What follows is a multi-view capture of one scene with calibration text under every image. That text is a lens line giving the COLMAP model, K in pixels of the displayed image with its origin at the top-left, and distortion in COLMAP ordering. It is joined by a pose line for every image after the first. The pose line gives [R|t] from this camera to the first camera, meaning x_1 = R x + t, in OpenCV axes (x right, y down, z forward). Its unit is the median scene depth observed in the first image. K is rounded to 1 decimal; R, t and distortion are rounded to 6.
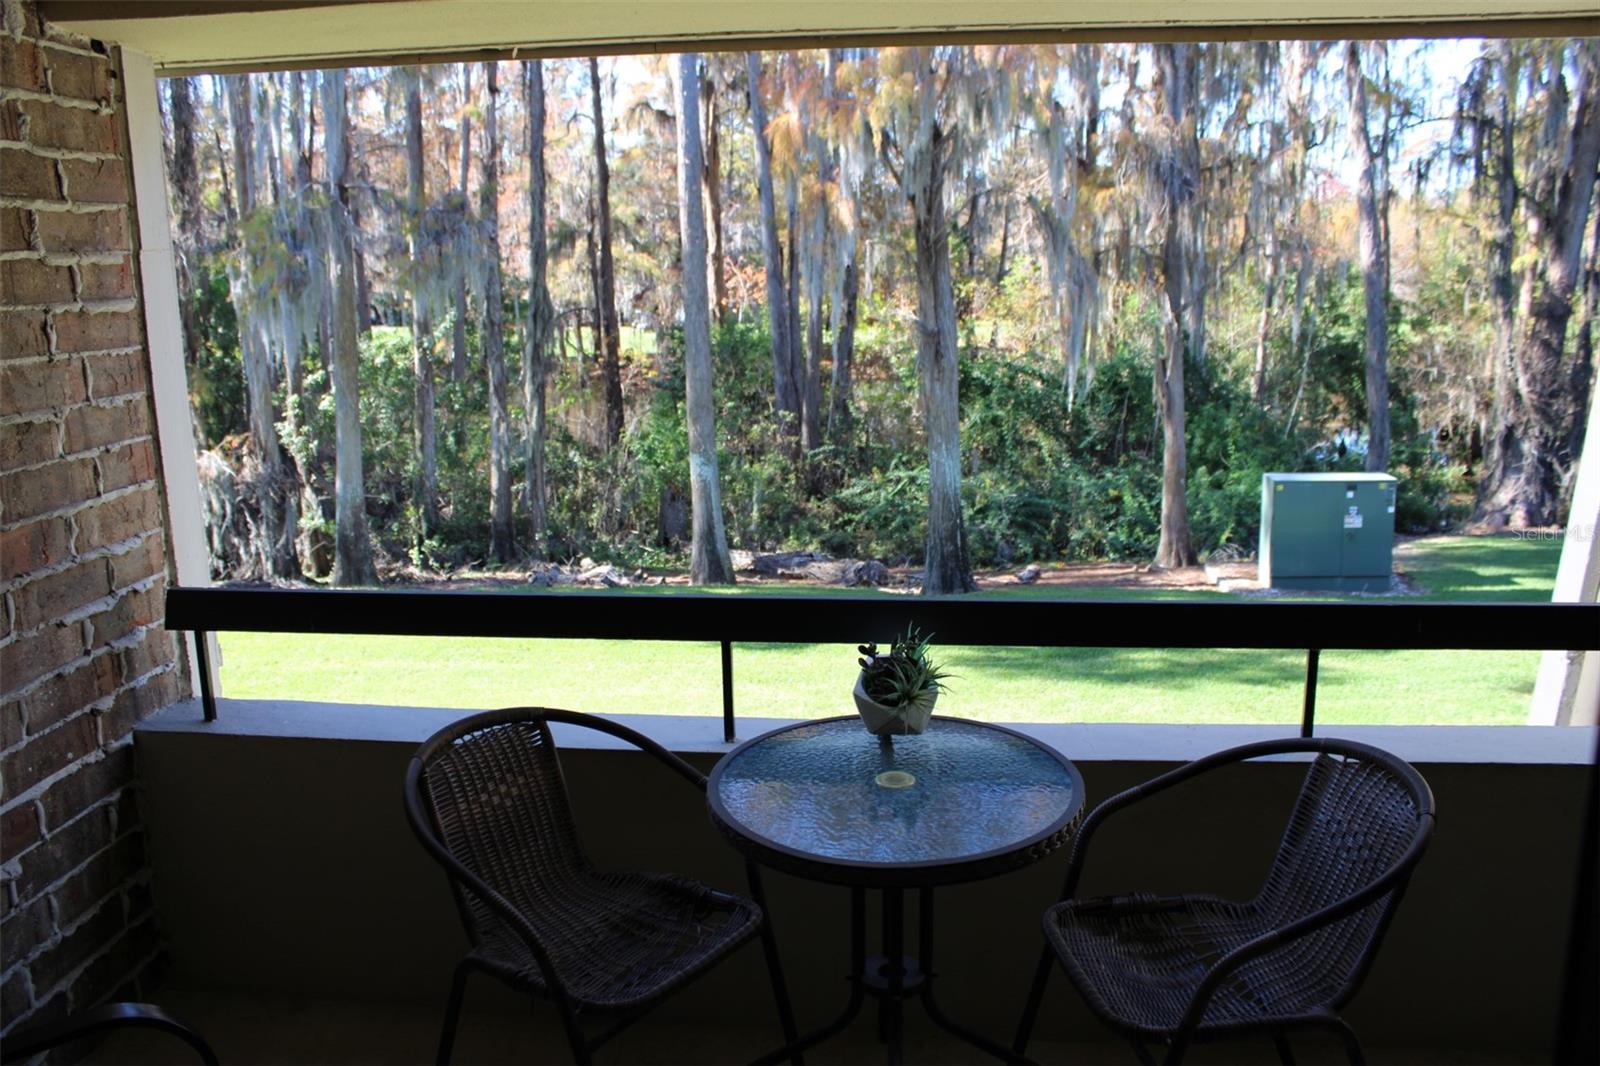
lens RADIAL K [[1334.3, 0, 779.8], [0, 1334.3, 541.8], [0, 0, 1]] dist [-0.166973, 0.153479]
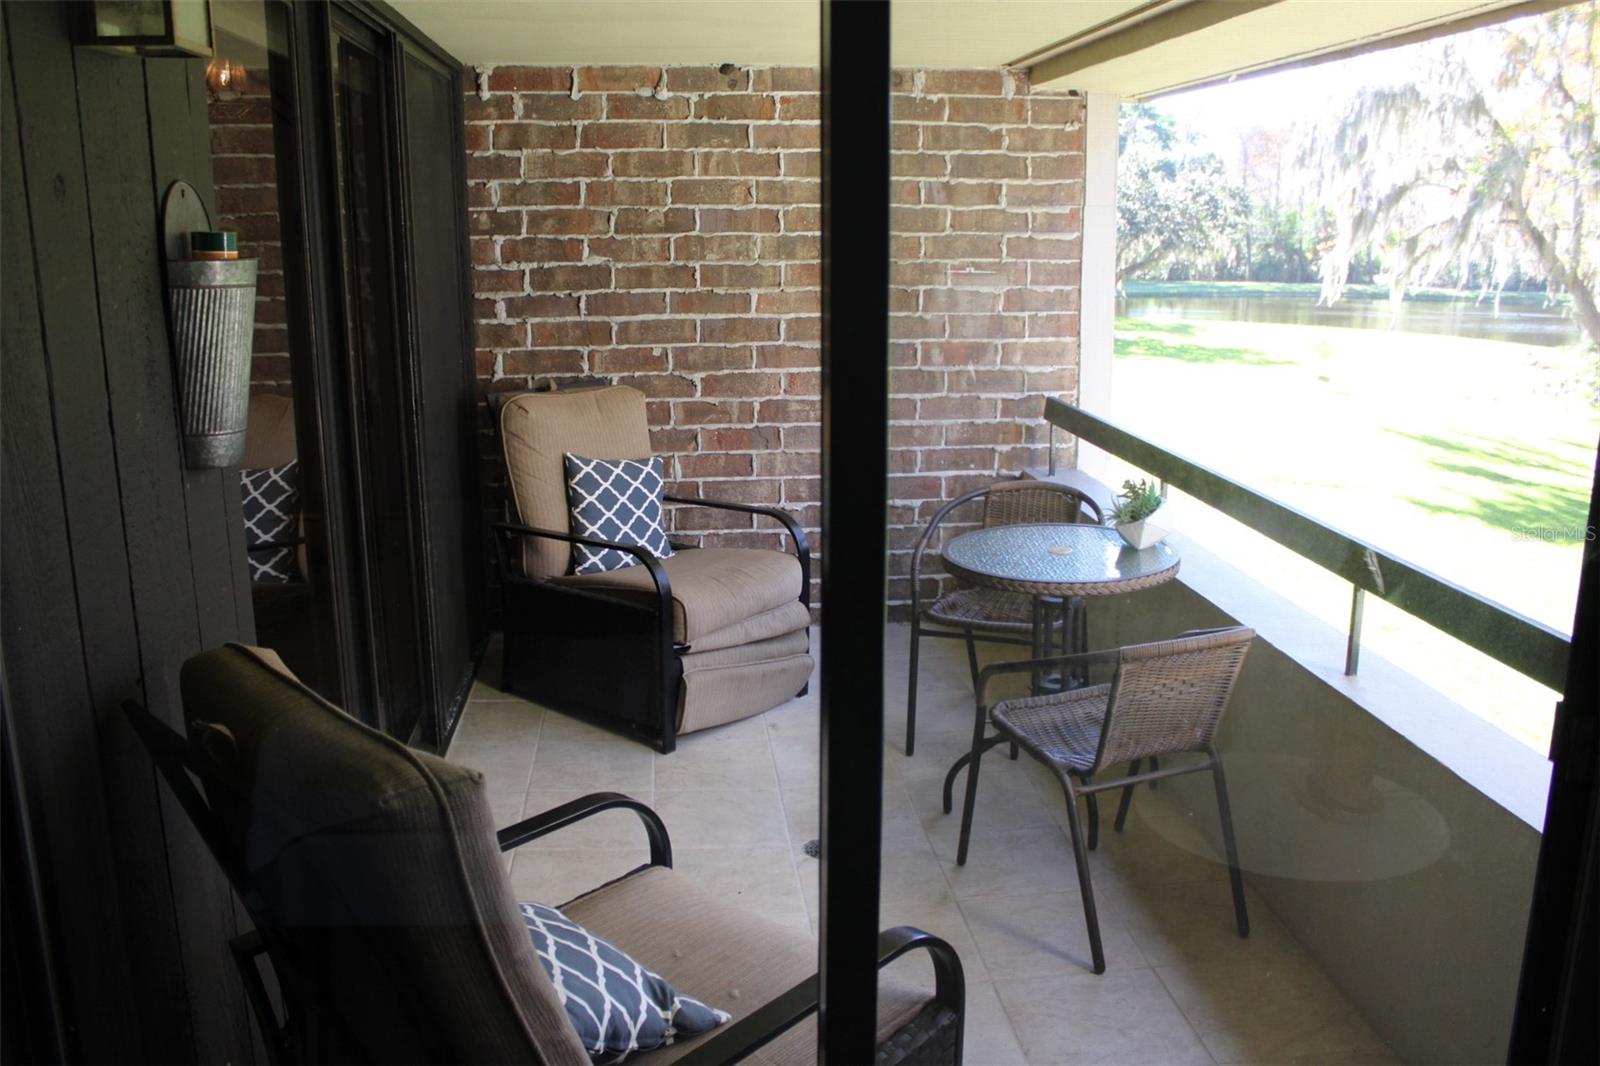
lens RADIAL K [[1334.3, 0, 795.4], [0, 1334.3, 536.9], [0, 0, 1]] dist [-0.166973, 0.153479]
pose [[0.207703, 0.245724, -0.946826, 1.281775], [-0.205649, 0.957271, 0.203322, -0.080948], [0.956331, 0.152483, 0.249361, 0.259907]]
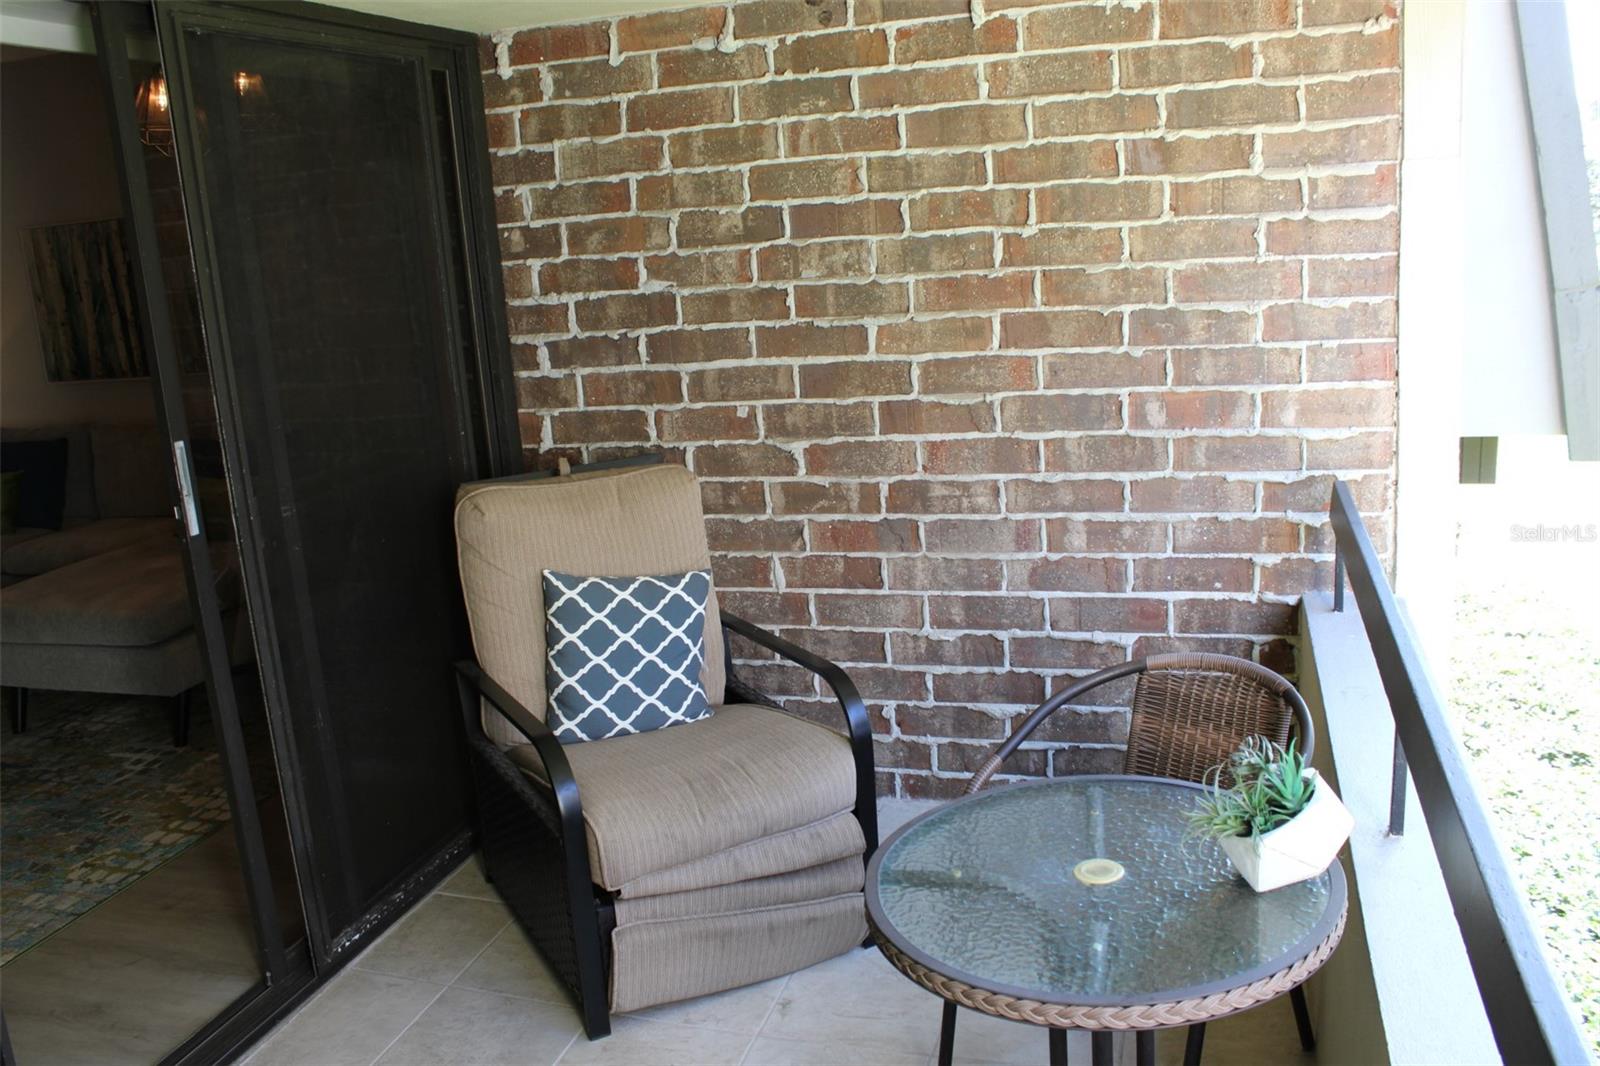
lens RADIAL K [[1334.3, 0, 787.0], [0, 1334.3, 541.1], [0, 0, 1]] dist [-0.166973, 0.153479]
pose [[-0.192112, 0.257973, -0.946859, 0.685897], [-0.132690, 0.949144, 0.285517, -0.172578], [0.972361, 0.180490, -0.148112, 0.763390]]
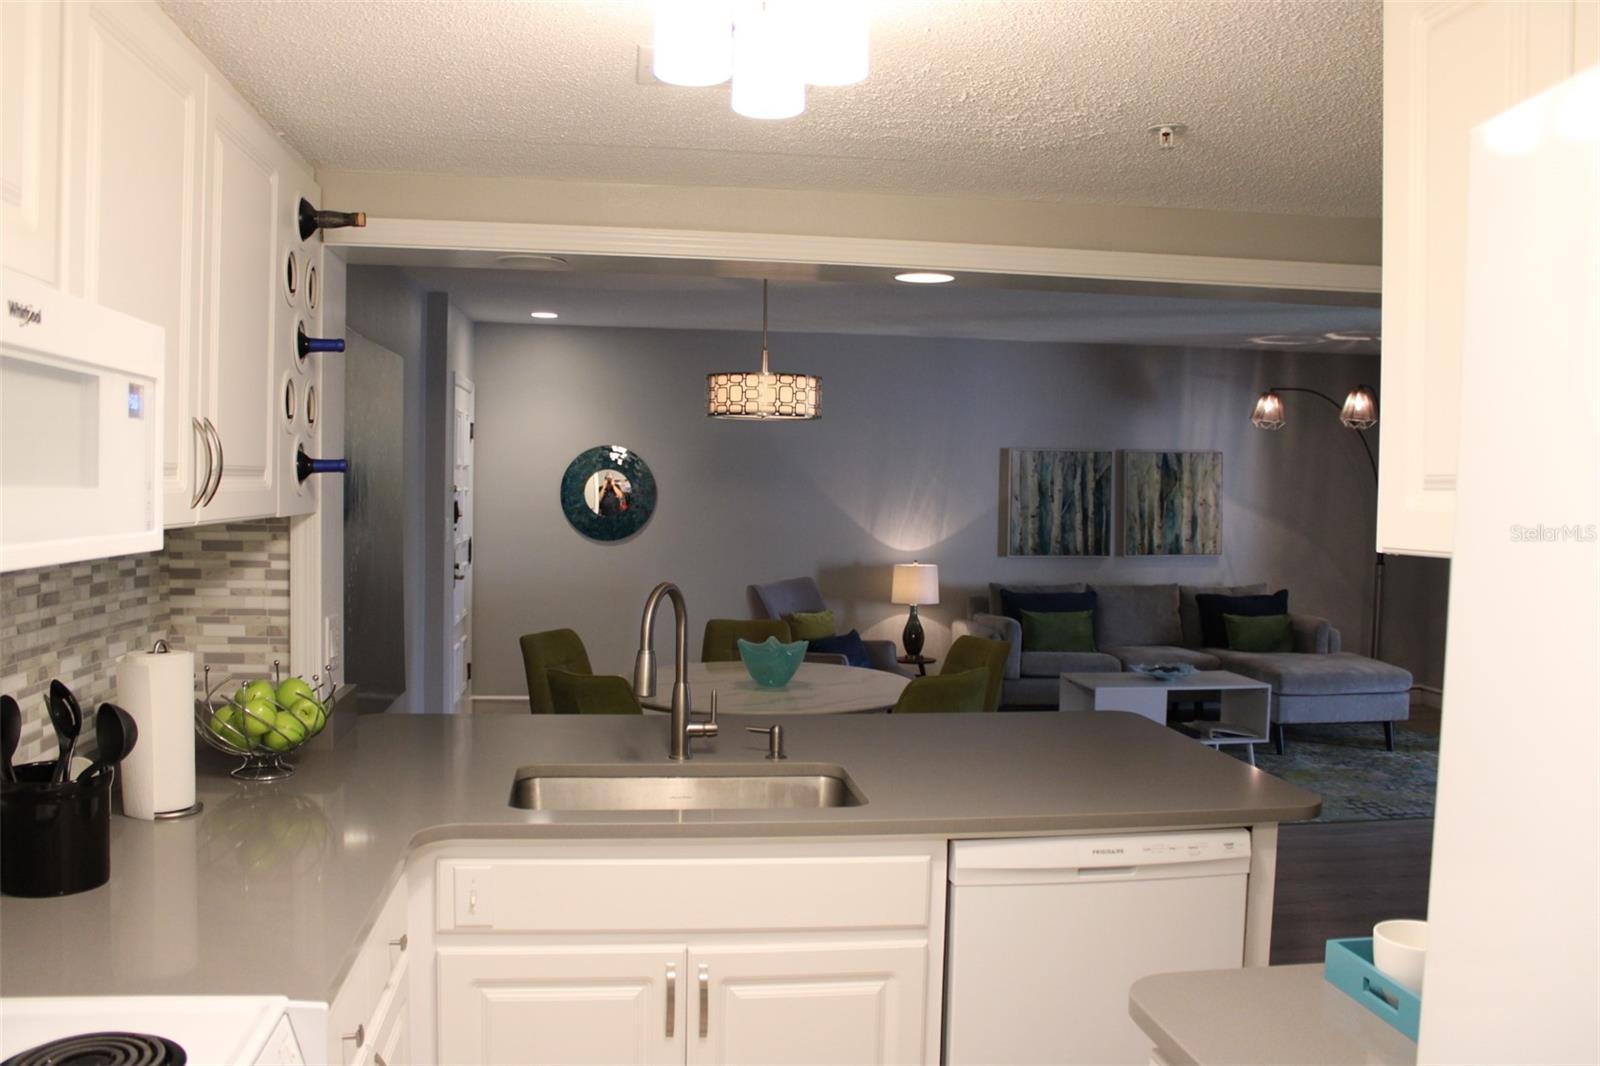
lens RADIAL K [[1334.3, 0, 803.5], [0, 1334.3, 545.2], [0, 0, 1]] dist [-0.166973, 0.153479]
pose [[0.253034, 0.067502, -0.965100, 1.832031], [-0.216832, 0.976142, 0.011424, 0.442681], [0.942846, 0.206373, 0.261634, -2.324612]]
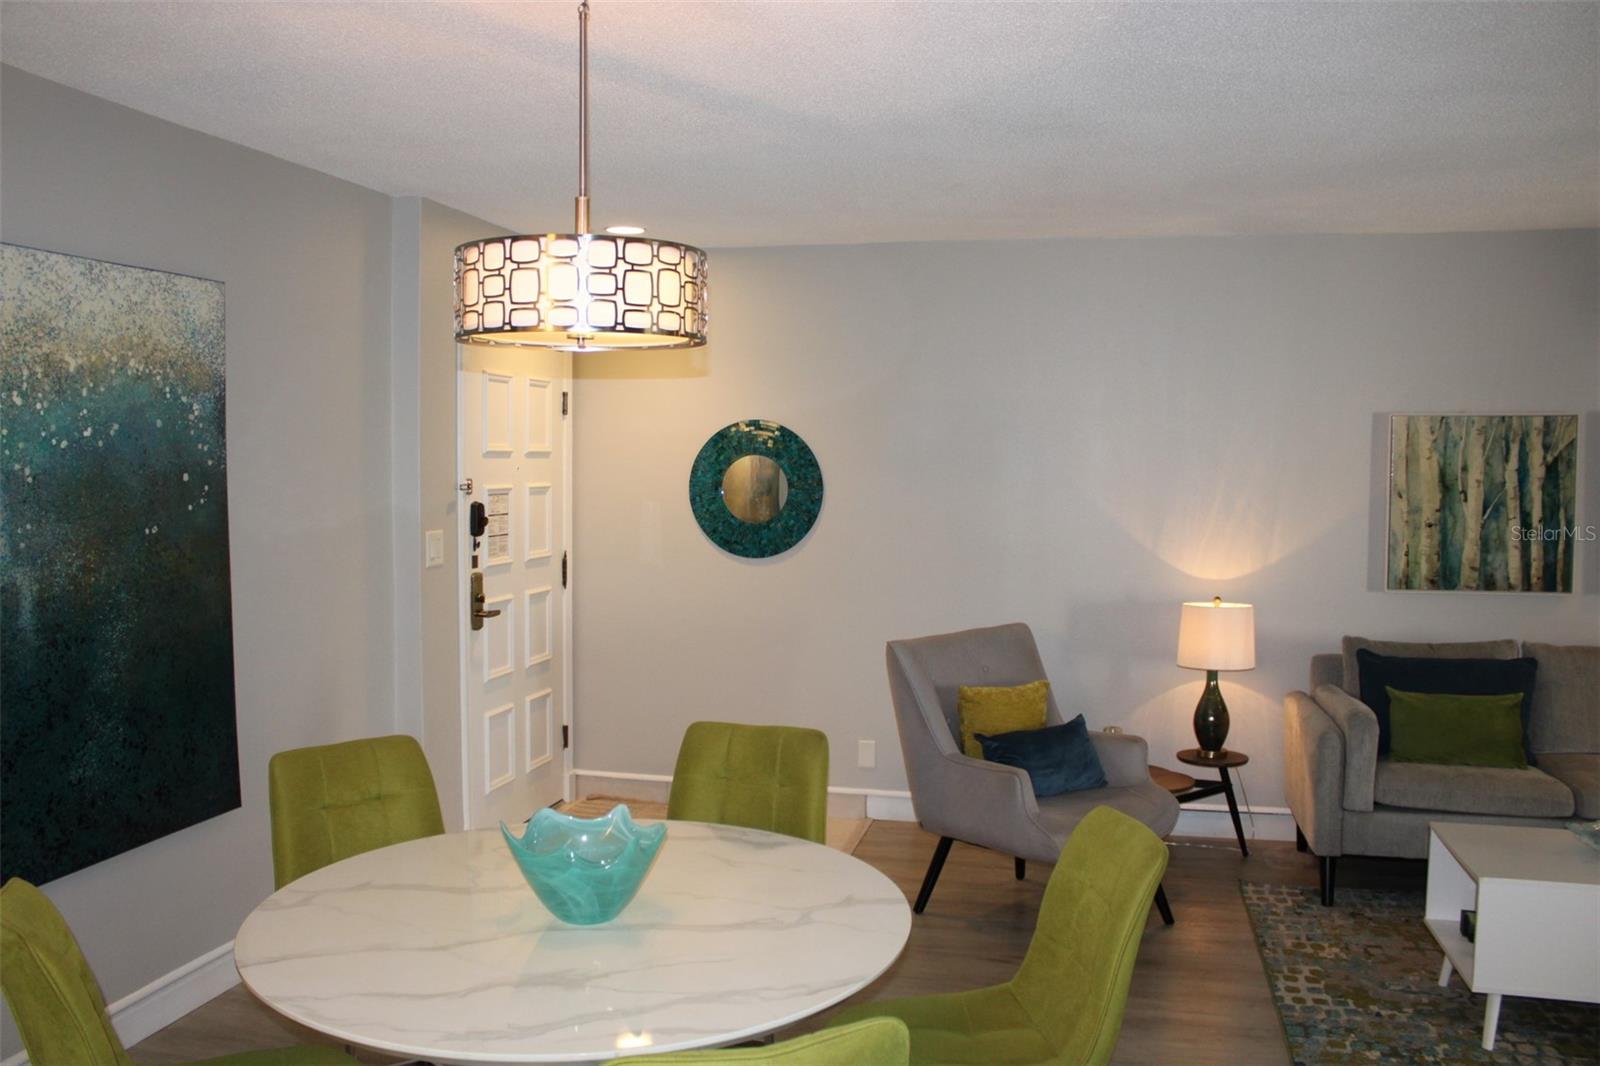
lens RADIAL K [[1334.3, 0, 796.0], [0, 1334.3, 543.8], [0, 0, 1]] dist [-0.166973, 0.153479]
pose [[-0.126062, 0.076647, -0.989057, 0.779745], [-0.204316, 0.973630, 0.101493, 0.306290], [0.970754, 0.214874, -0.107078, -1.619382]]
